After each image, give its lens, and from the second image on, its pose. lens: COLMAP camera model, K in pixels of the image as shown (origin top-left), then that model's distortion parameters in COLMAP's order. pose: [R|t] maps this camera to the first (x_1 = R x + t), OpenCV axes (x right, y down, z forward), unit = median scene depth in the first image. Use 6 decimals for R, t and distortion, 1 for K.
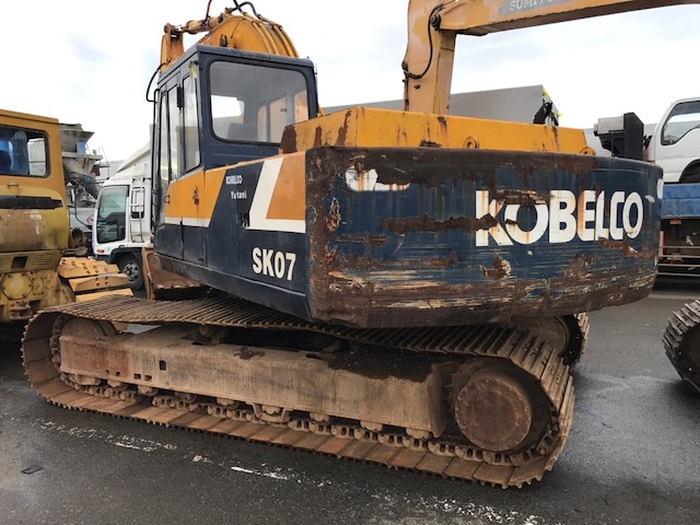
lens RADIAL K [[573.6, 0, 348.3], [0, 573.6, 258.7], [0, 0, 1]] dist [0.031146, -0.035544]
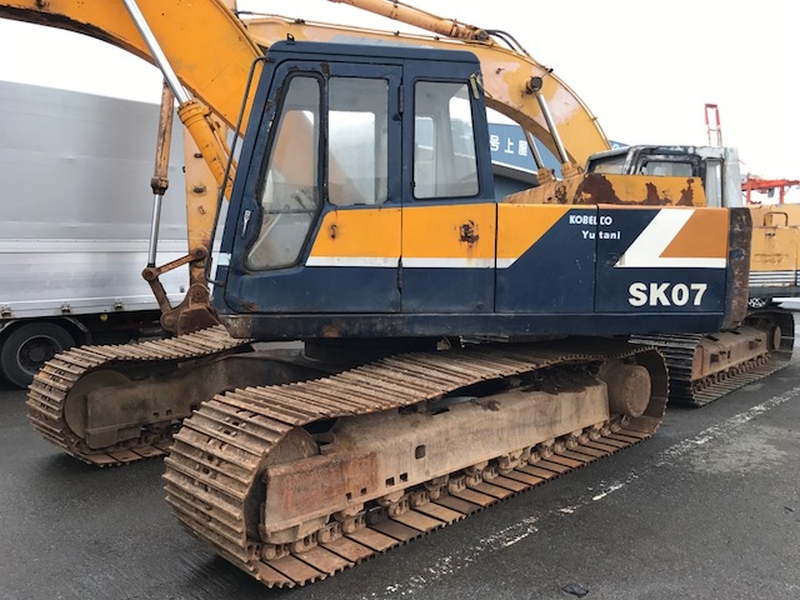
lens RADIAL K [[655.6, 0, 398.0], [0, 655.6, 295.6], [0, 0, 1]] dist [0.031146, -0.035544]
pose [[0.373159, -0.059121, 0.925882, -1.296004], [0.066676, 0.997096, 0.036795, -0.062263], [-0.925368, 0.048004, 0.376017, 0.800337]]
